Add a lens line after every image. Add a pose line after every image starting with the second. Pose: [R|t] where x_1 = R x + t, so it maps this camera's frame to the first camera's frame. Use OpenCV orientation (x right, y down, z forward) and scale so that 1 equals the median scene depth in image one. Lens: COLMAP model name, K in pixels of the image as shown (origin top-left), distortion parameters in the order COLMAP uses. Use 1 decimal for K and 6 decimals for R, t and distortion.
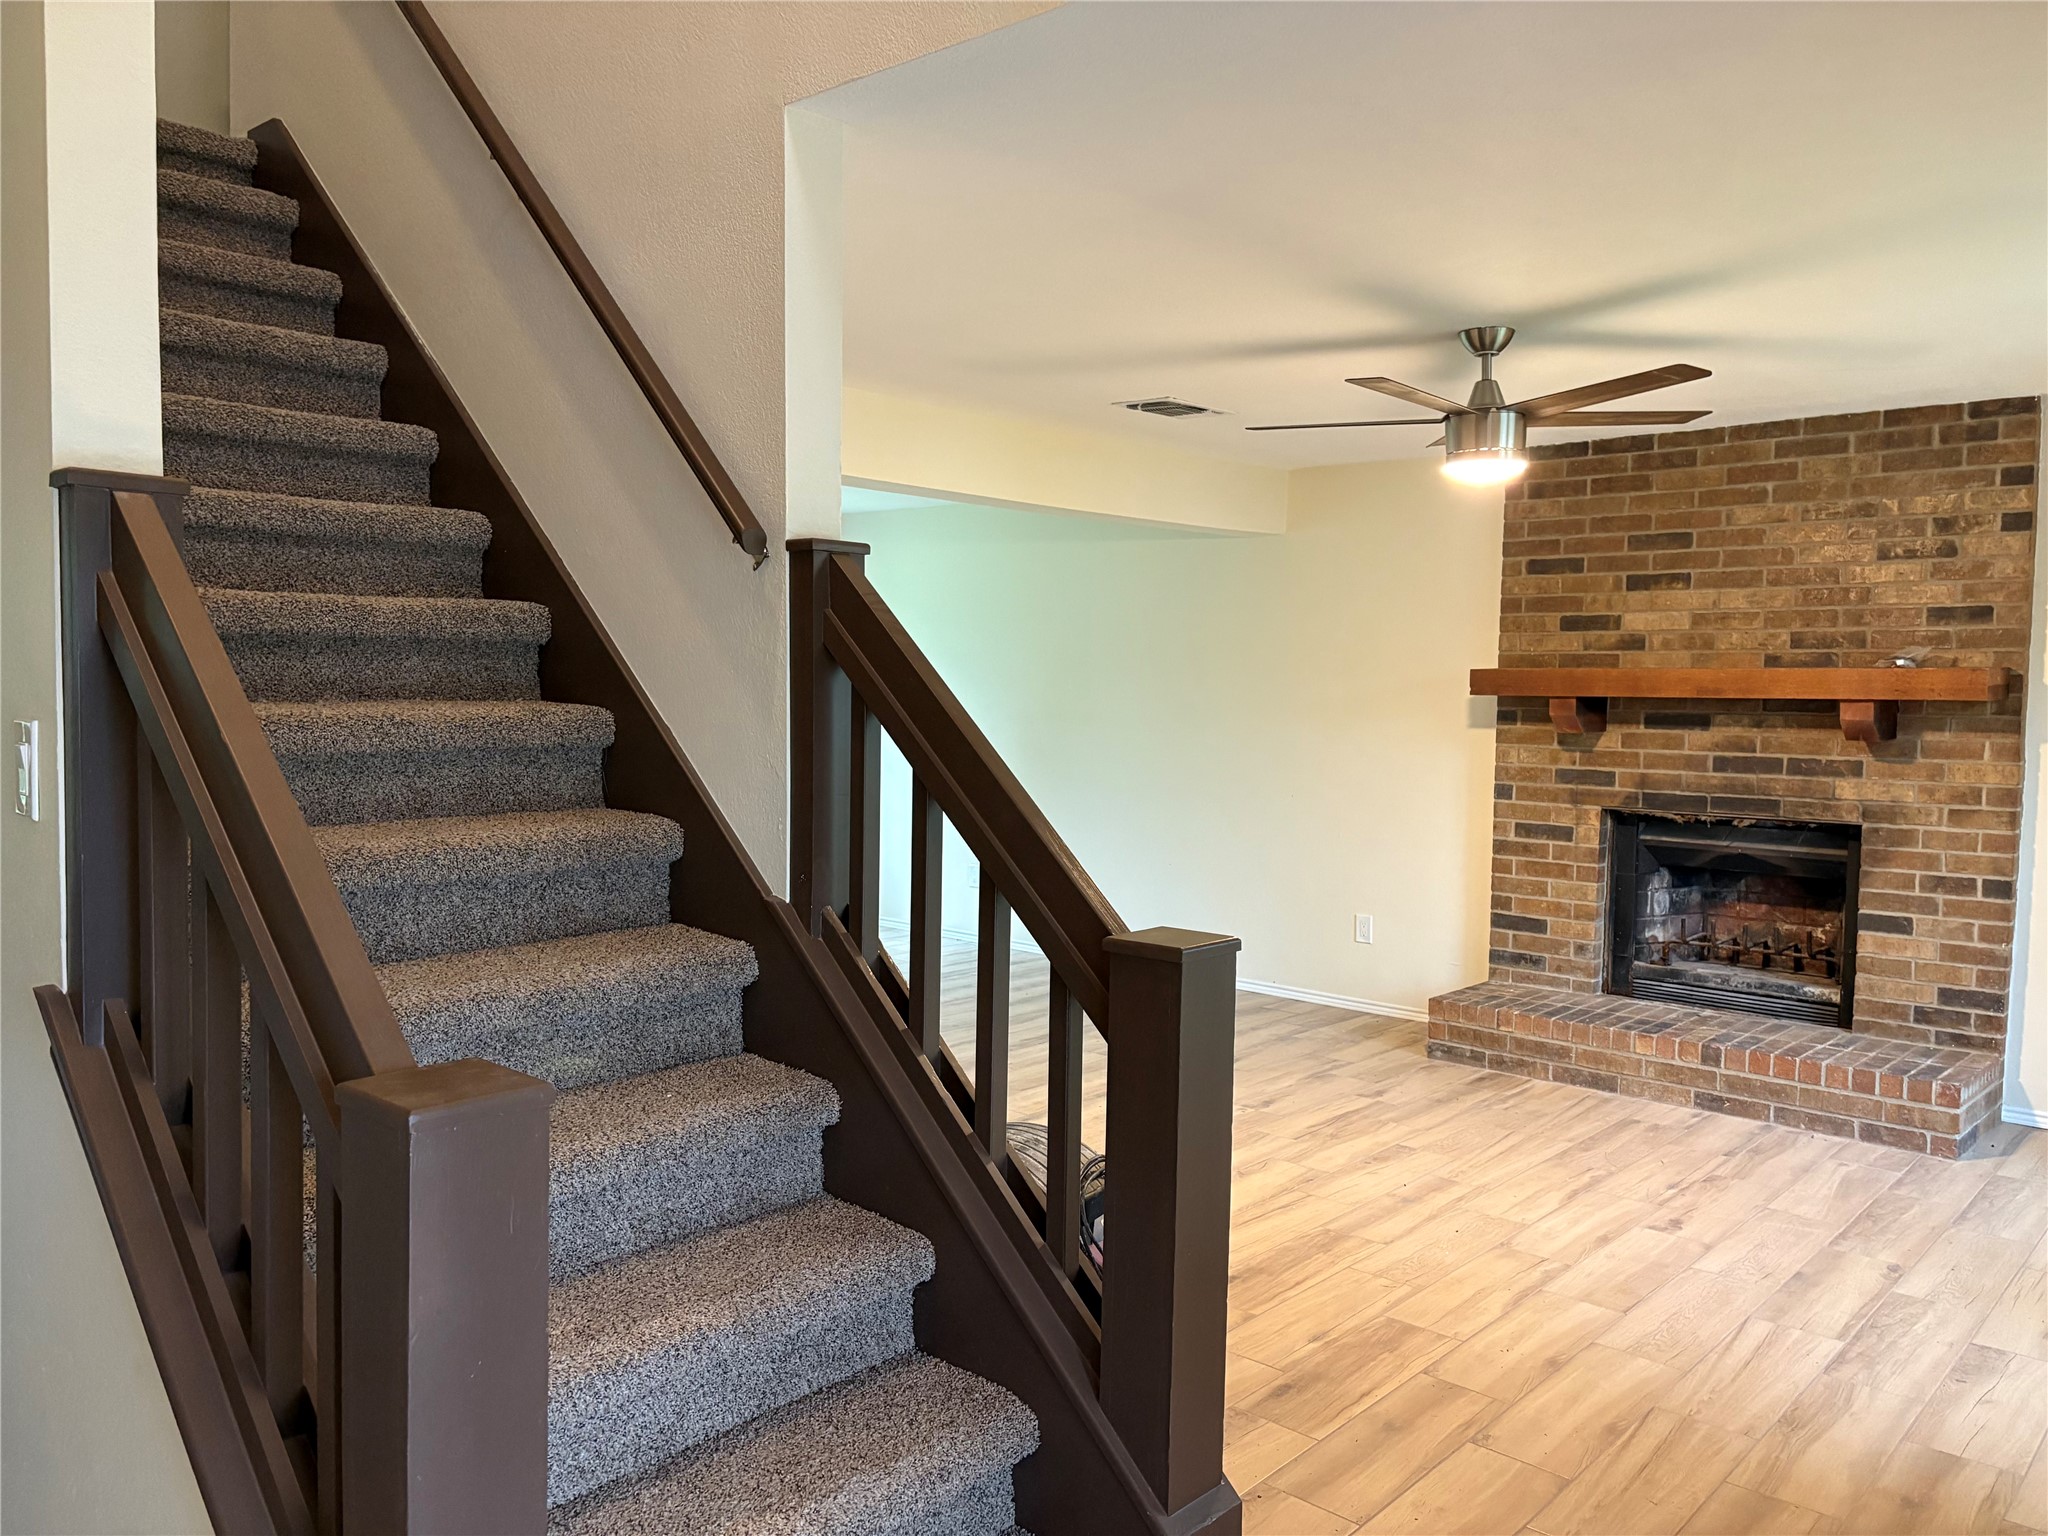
lens RADIAL K [[1557.3, 0, 1036.5], [0, 1557.3, 773.7], [0, 0, 1]] dist [0.042858, -0.029769]
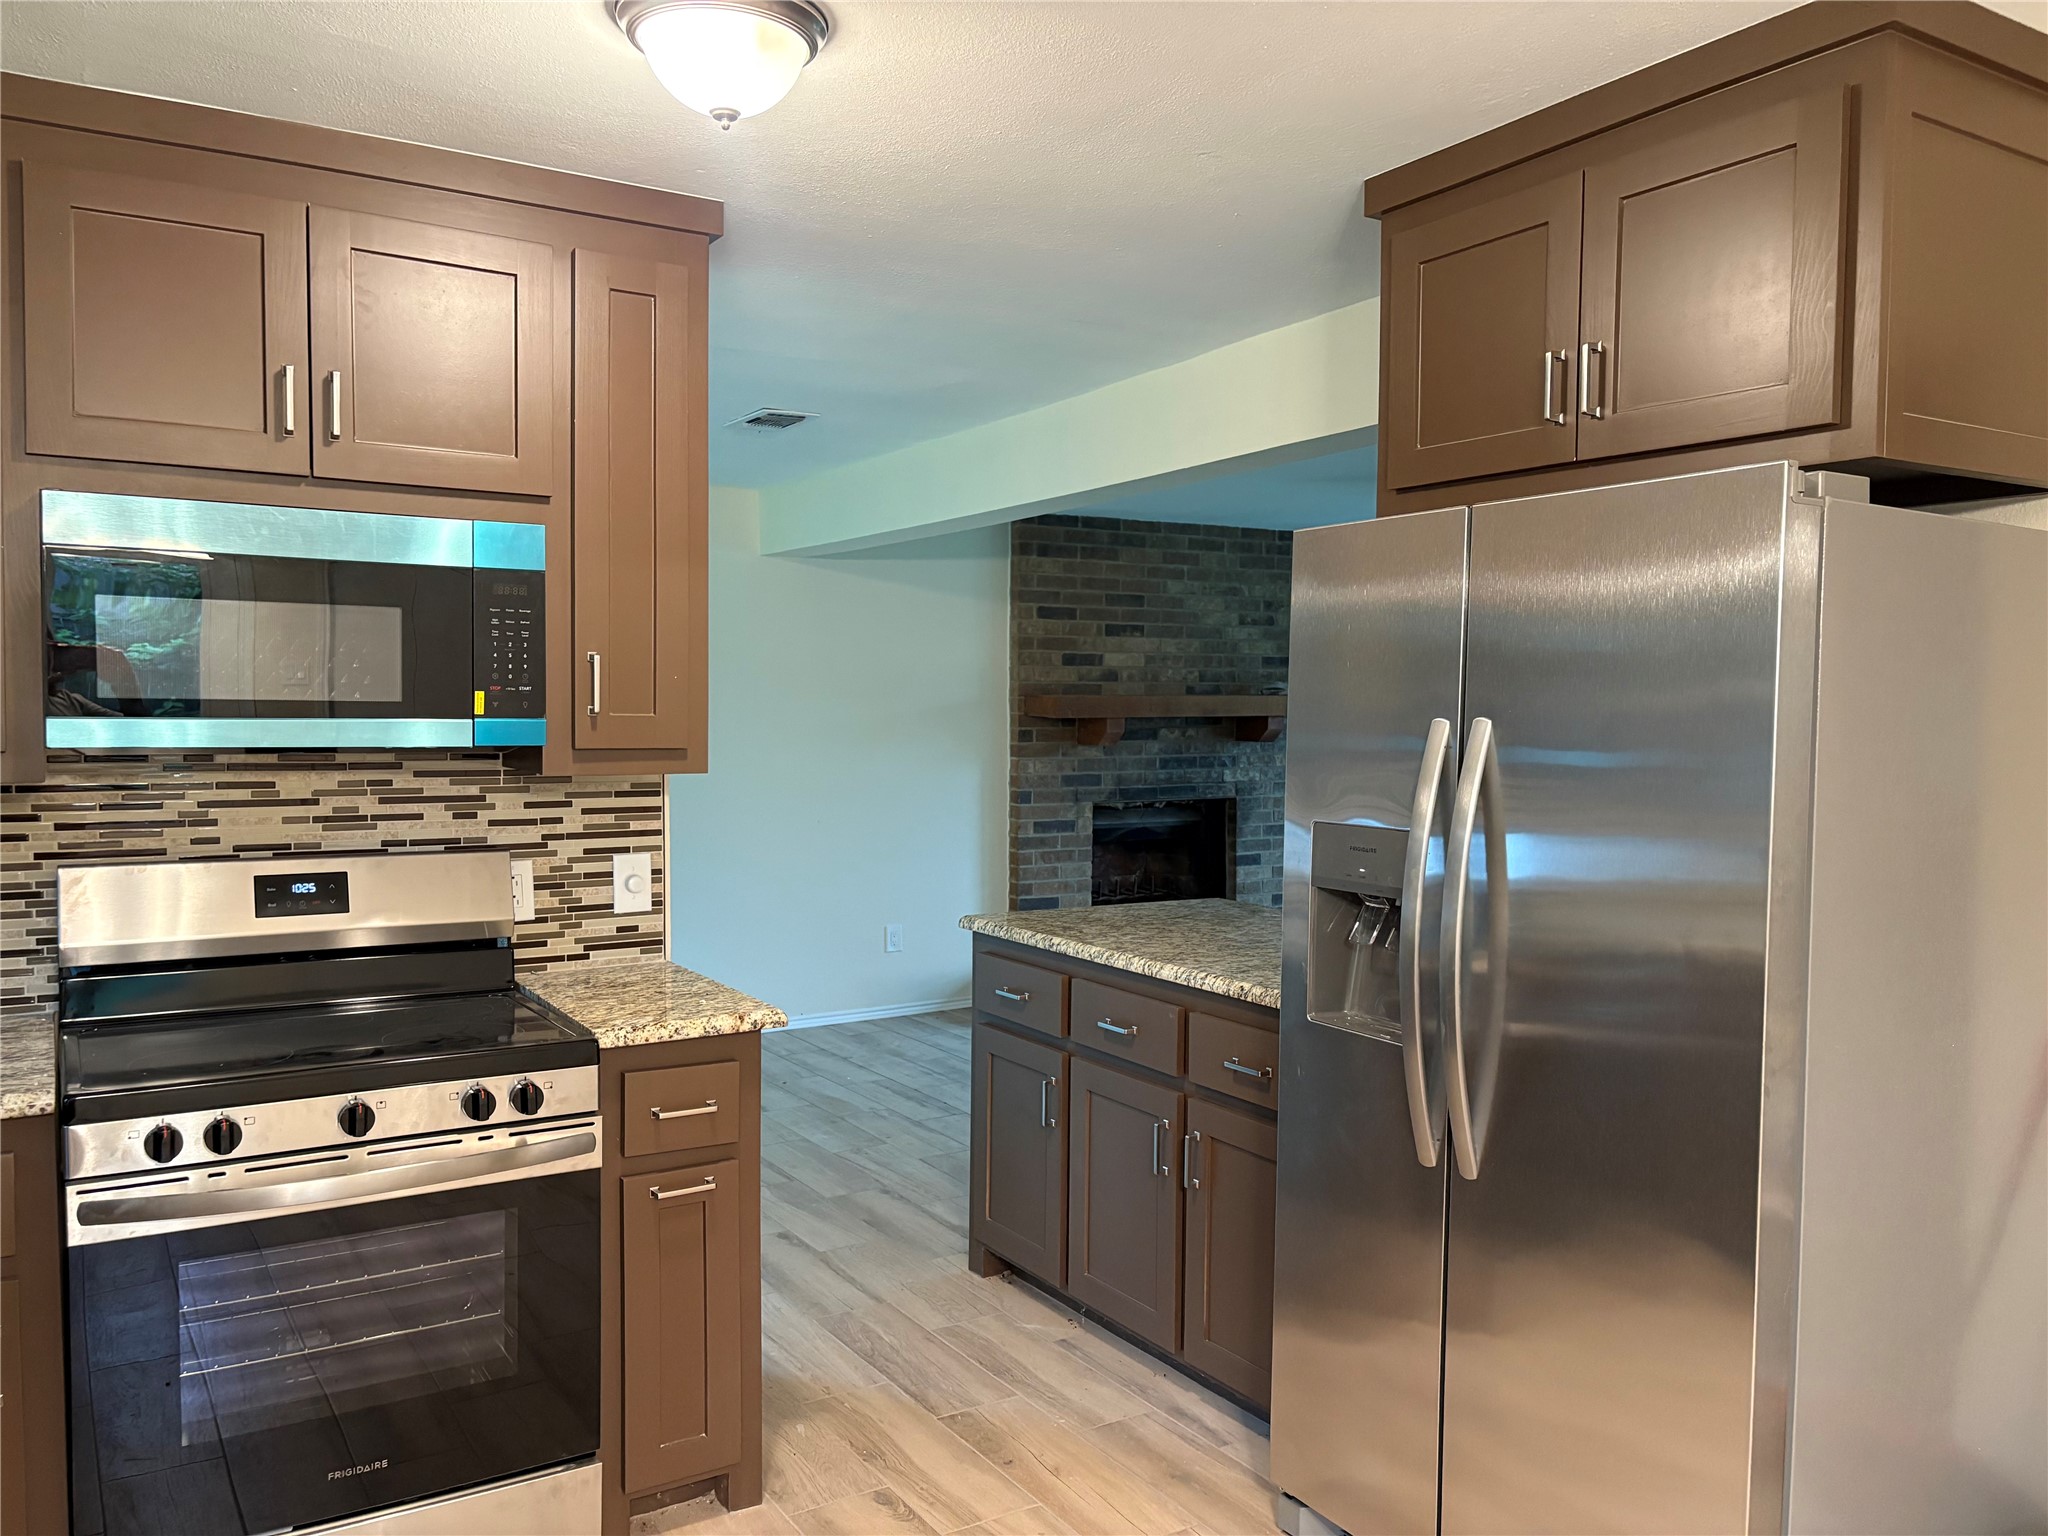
lens RADIAL K [[1557.3, 0, 1066.1], [0, 1557.3, 808.1], [0, 0, 1]] dist [0.042858, -0.029769]
pose [[0.292280, -0.081461, 0.952857, -1.004692], [0.054277, 0.996173, 0.068515, -0.072917], [-0.954791, 0.031692, 0.295582, 0.736622]]
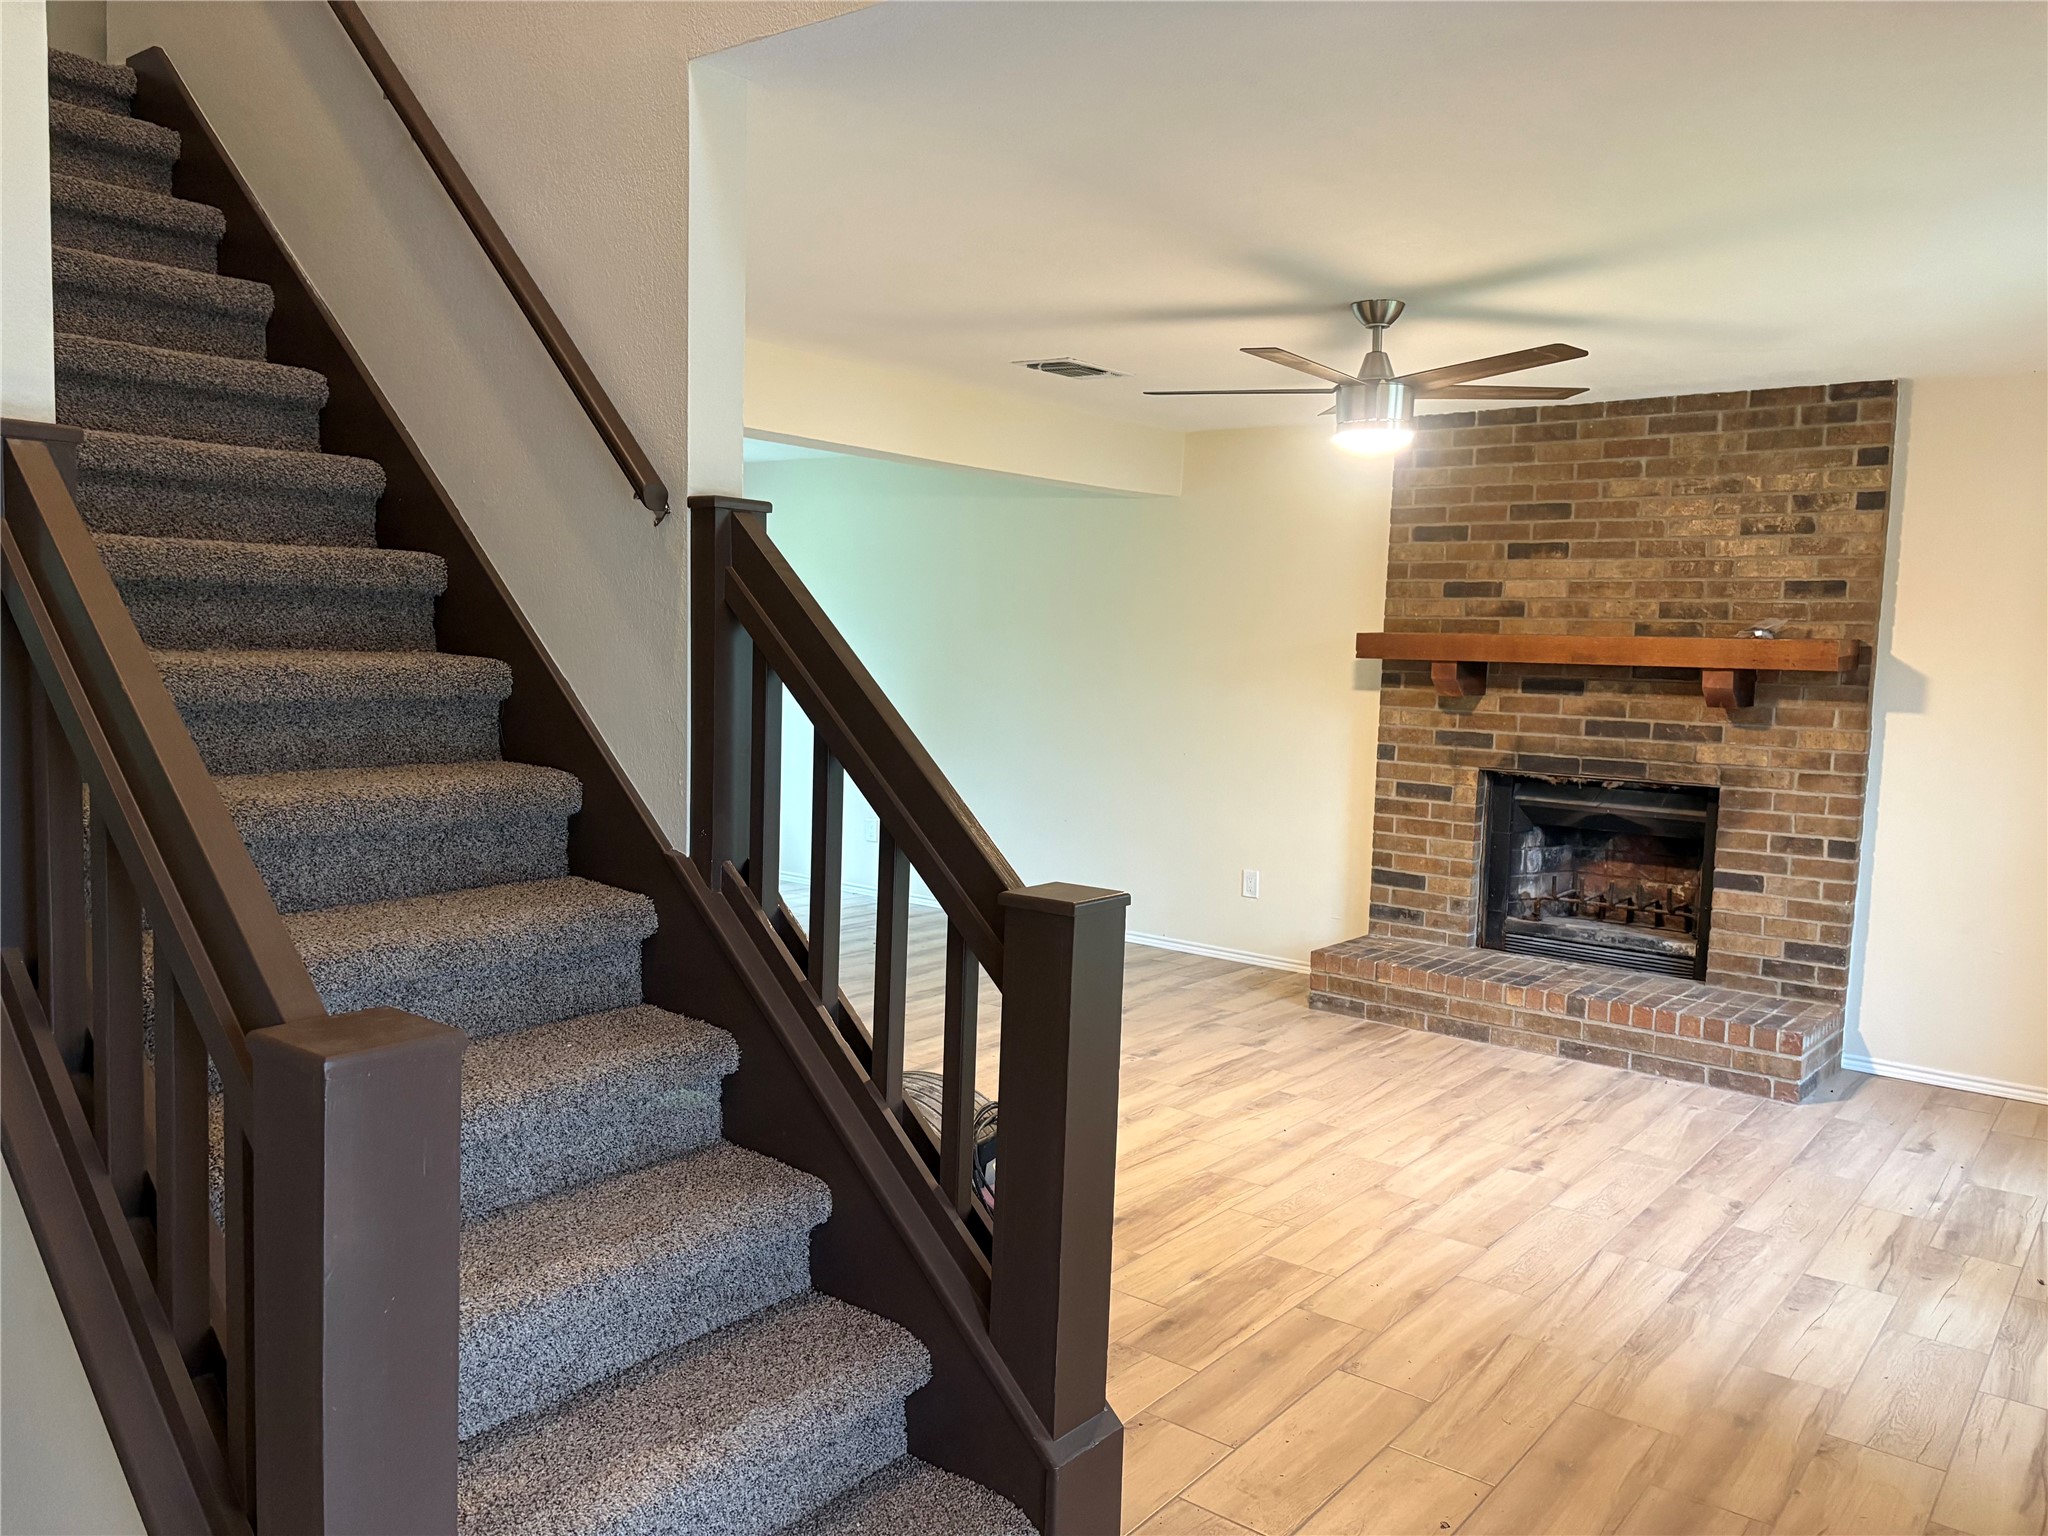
lens RADIAL K [[1557.3, 0, 1040.4], [0, 1557.3, 777.2], [0, 0, 1]] dist [0.042858, -0.029769]
pose [[0.997494, 0.010331, 0.069989, -0.001313], [-0.012556, 0.999427, 0.031423, -0.001772], [-0.069625, -0.032223, 0.997053, -0.013026]]
